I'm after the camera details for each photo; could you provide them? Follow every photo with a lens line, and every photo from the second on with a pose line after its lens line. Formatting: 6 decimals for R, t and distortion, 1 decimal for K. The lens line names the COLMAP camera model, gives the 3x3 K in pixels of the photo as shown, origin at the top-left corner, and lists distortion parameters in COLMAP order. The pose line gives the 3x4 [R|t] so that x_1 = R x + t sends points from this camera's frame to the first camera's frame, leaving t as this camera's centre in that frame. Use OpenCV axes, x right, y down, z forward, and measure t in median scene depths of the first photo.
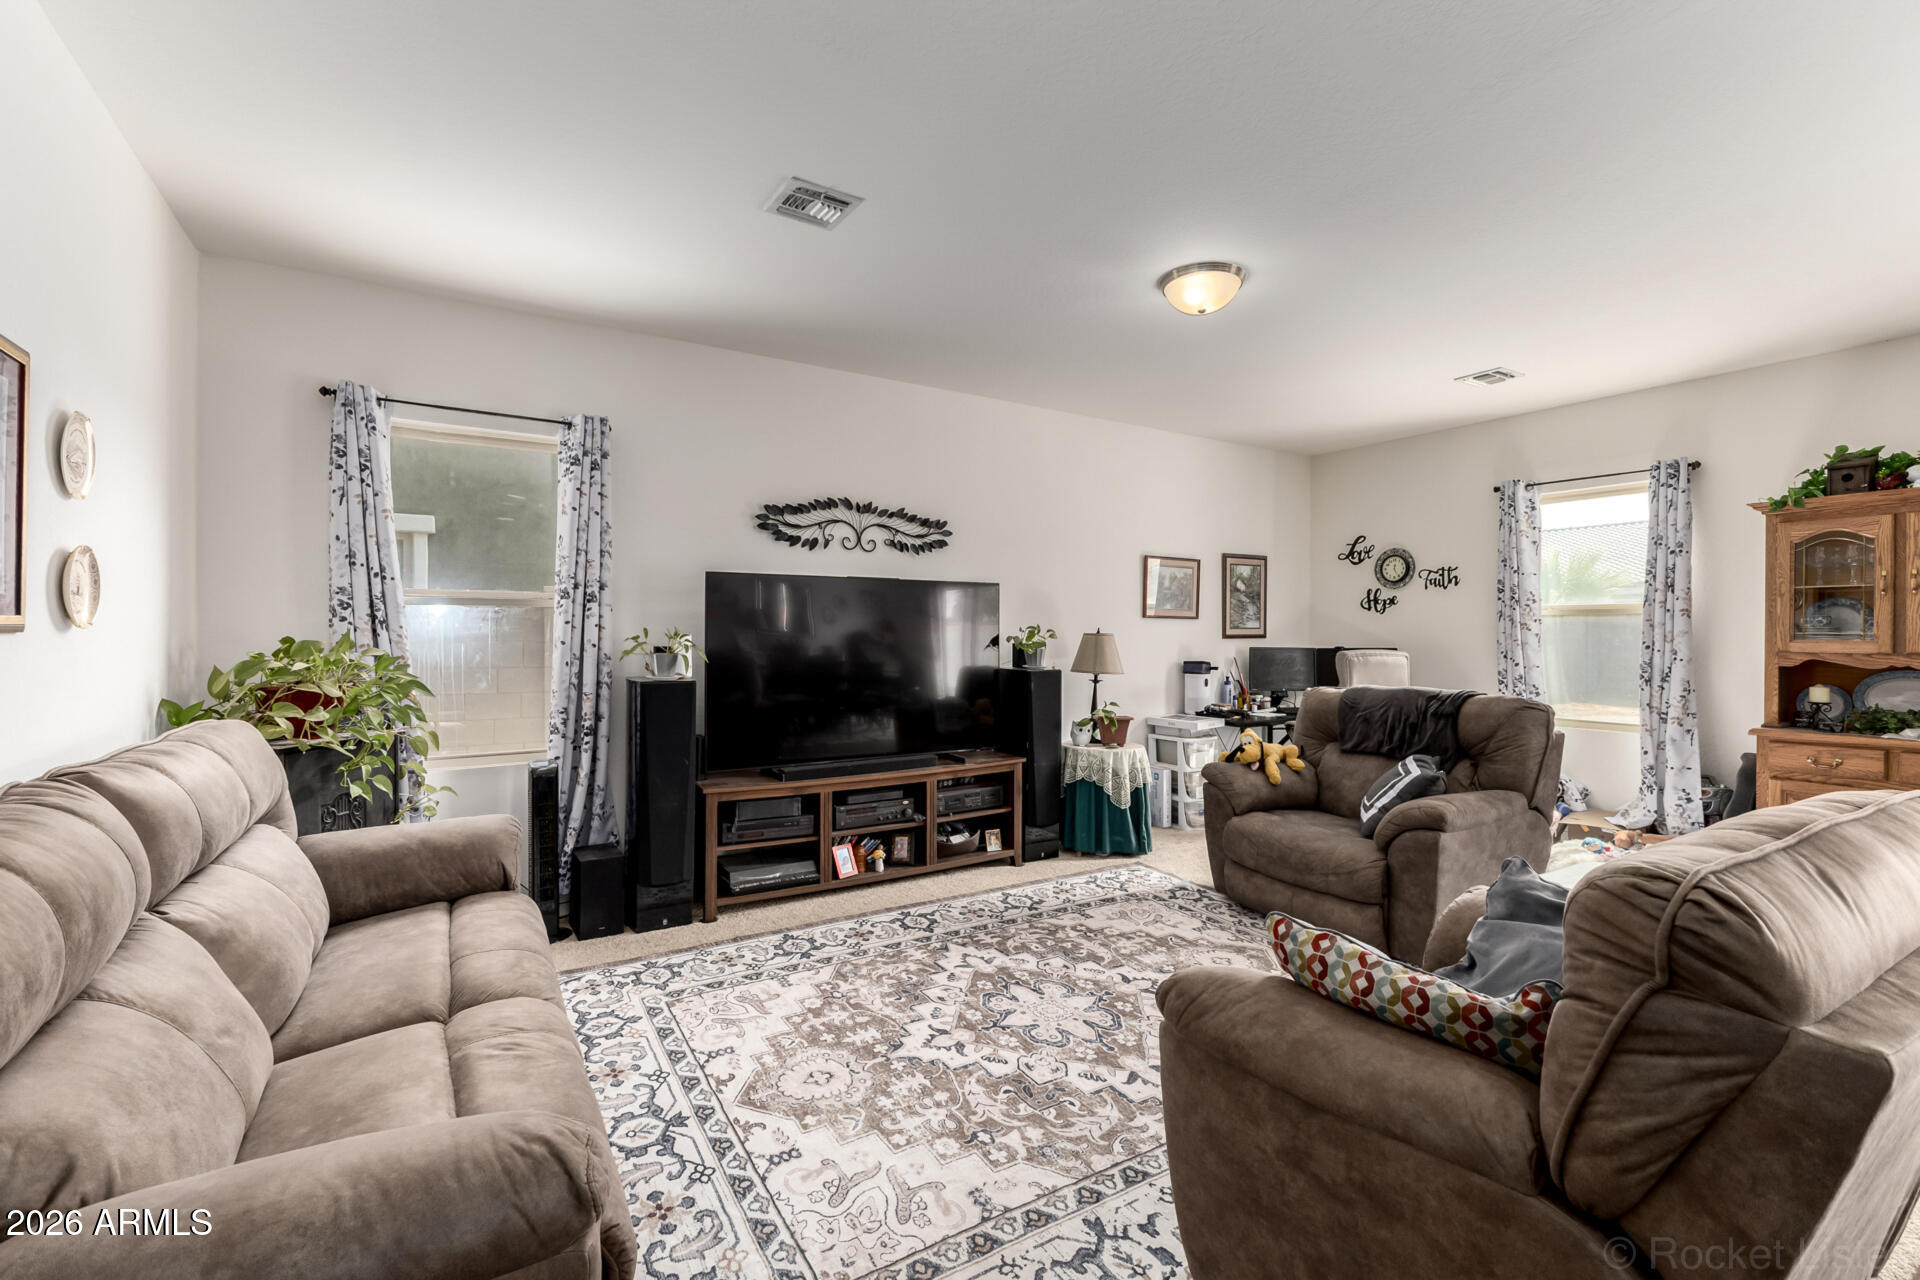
lens RADIAL K [[824.5, 0, 963.3], [0, 824.5, 635.8], [0, 0, 1]] dist [0.008862, -0.000337]
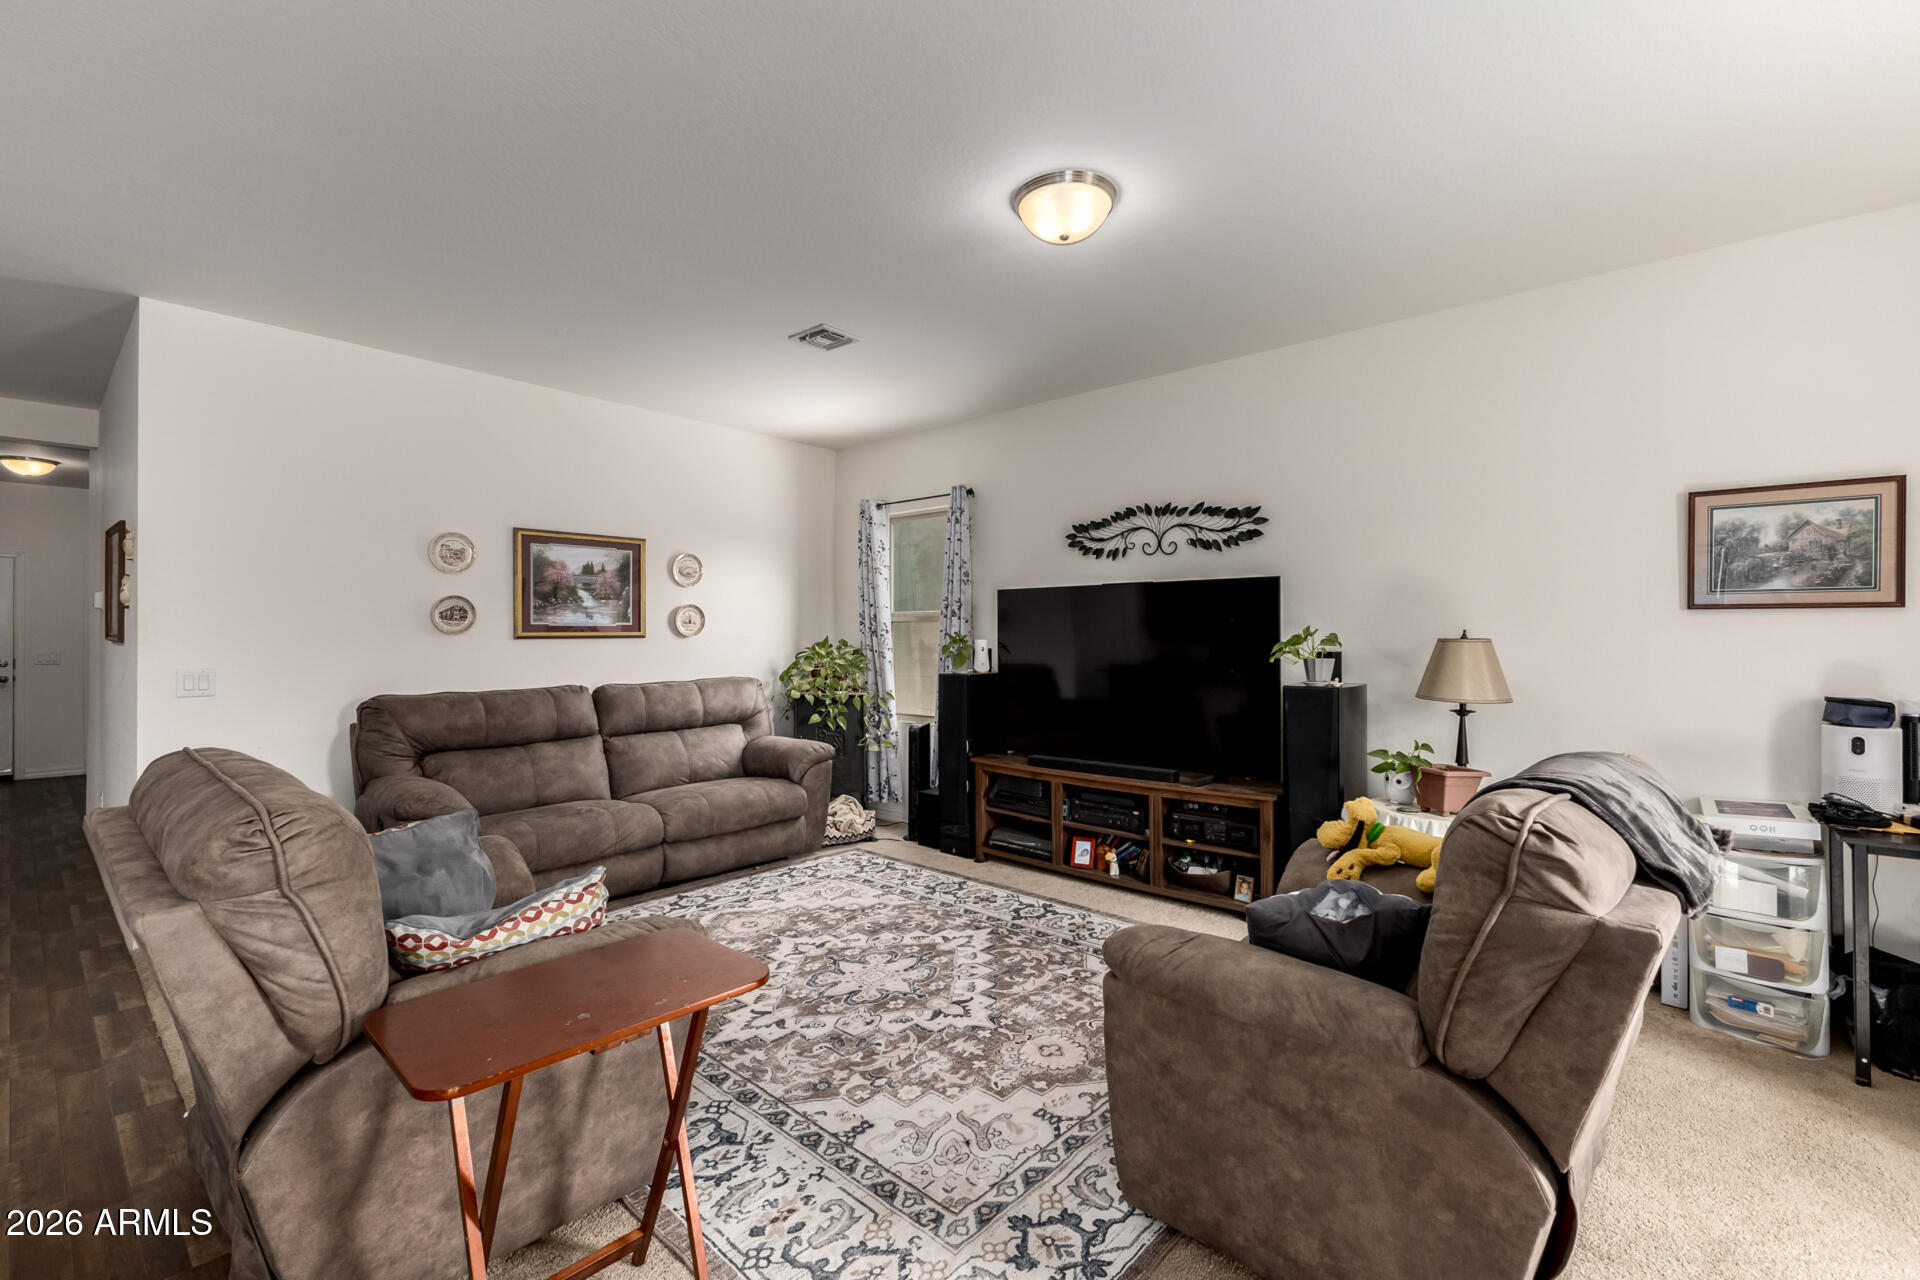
lens RADIAL K [[824.5, 0, 964.3], [0, 824.5, 635.0], [0, 0, 1]] dist [0.008862, -0.000337]
pose [[0.287854, -0.006305, -0.957654, 0.922523], [-0.005644, 0.999950, -0.008280, 0.002869], [0.957658, 0.007789, 0.287804, 0.607620]]
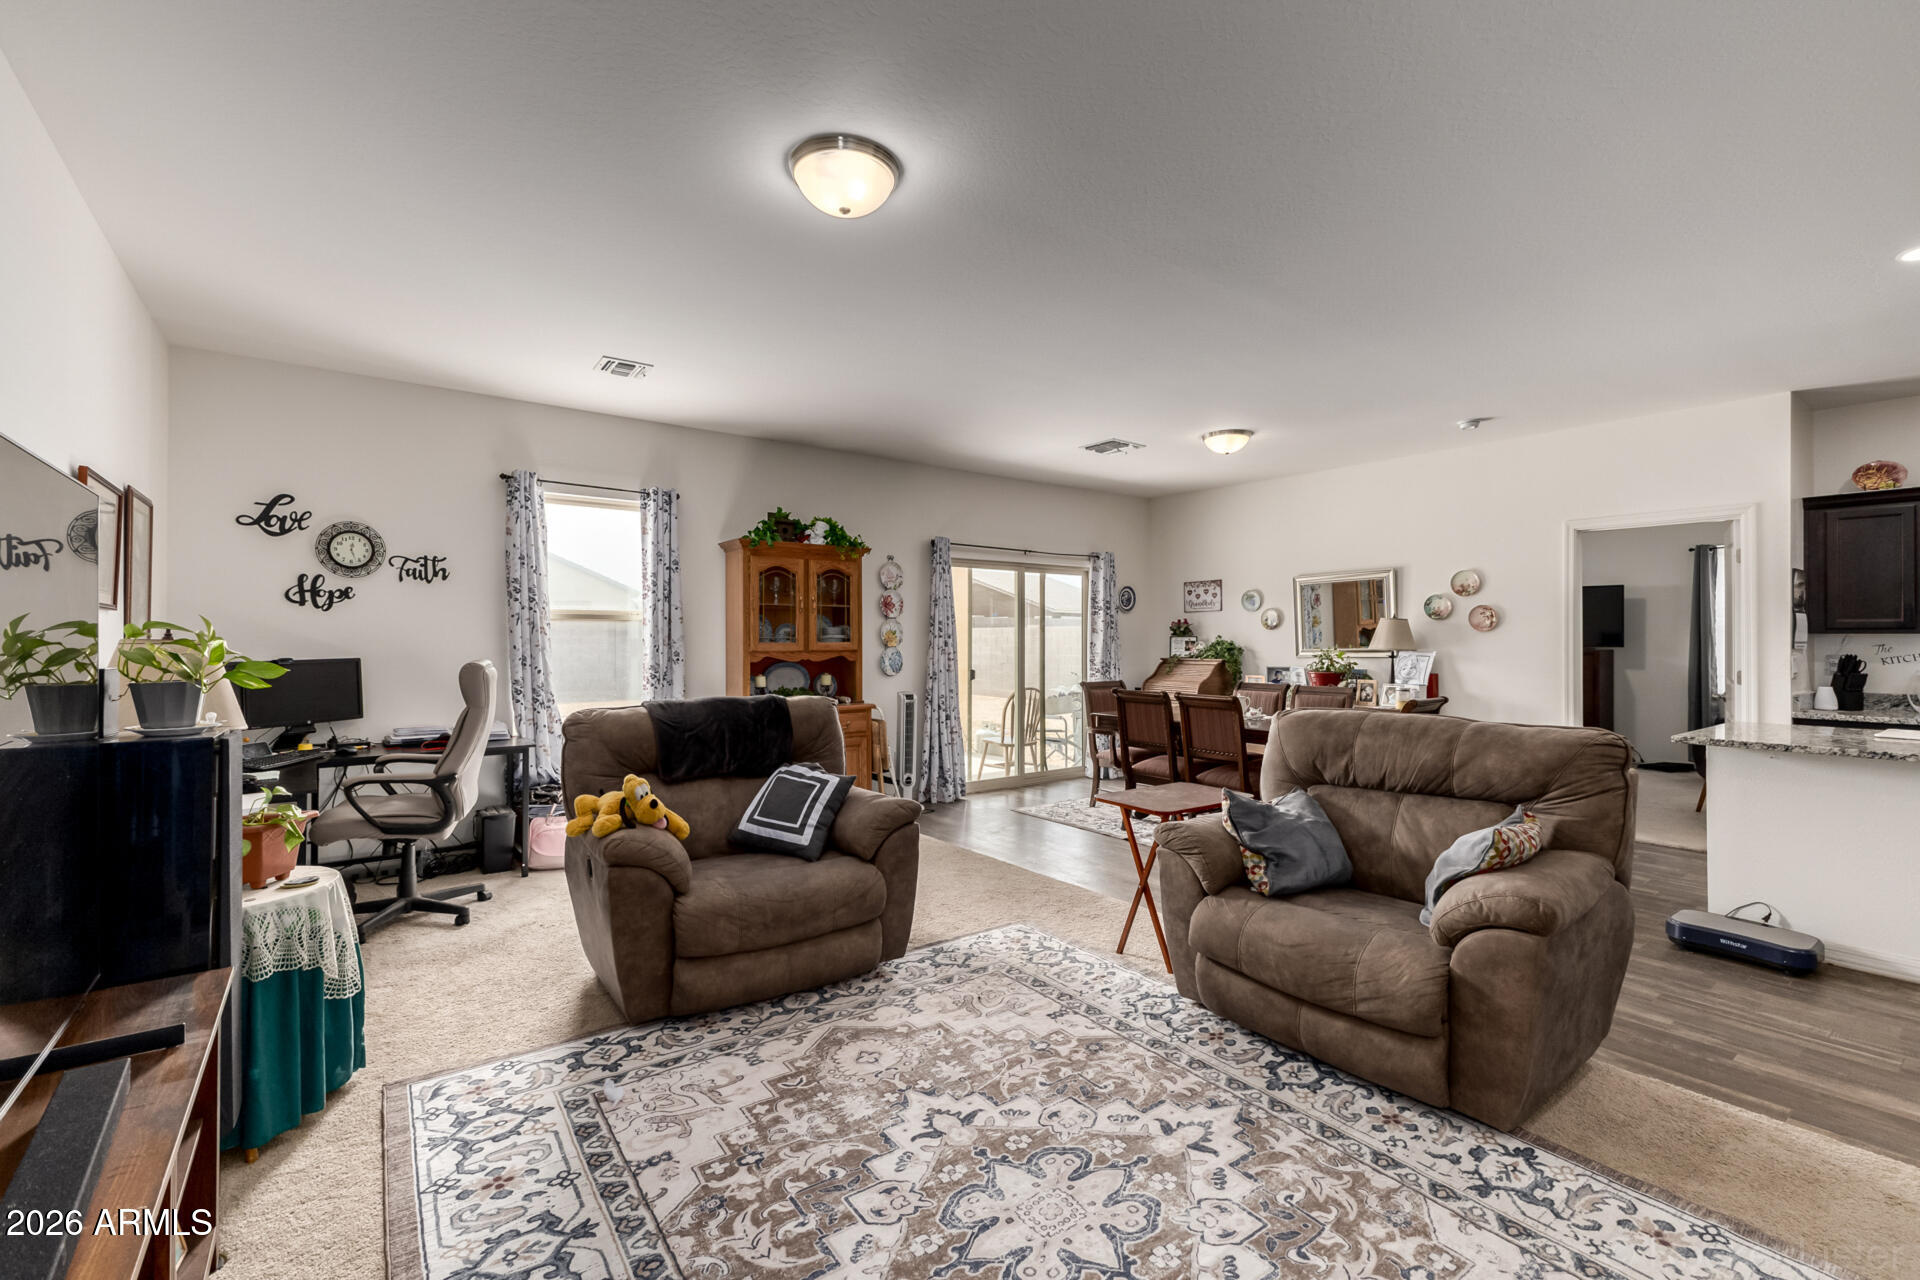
lens RADIAL K [[824.5, 0, 960.9], [0, 824.5, 642.2], [0, 0, 1]] dist [0.008862, -0.000337]
pose [[-0.086987, -0.006676, 0.996187, -0.414672], [0.004537, 0.999965, 0.007098, -0.003522], [-0.996199, 0.005137, -0.086954, 0.861899]]
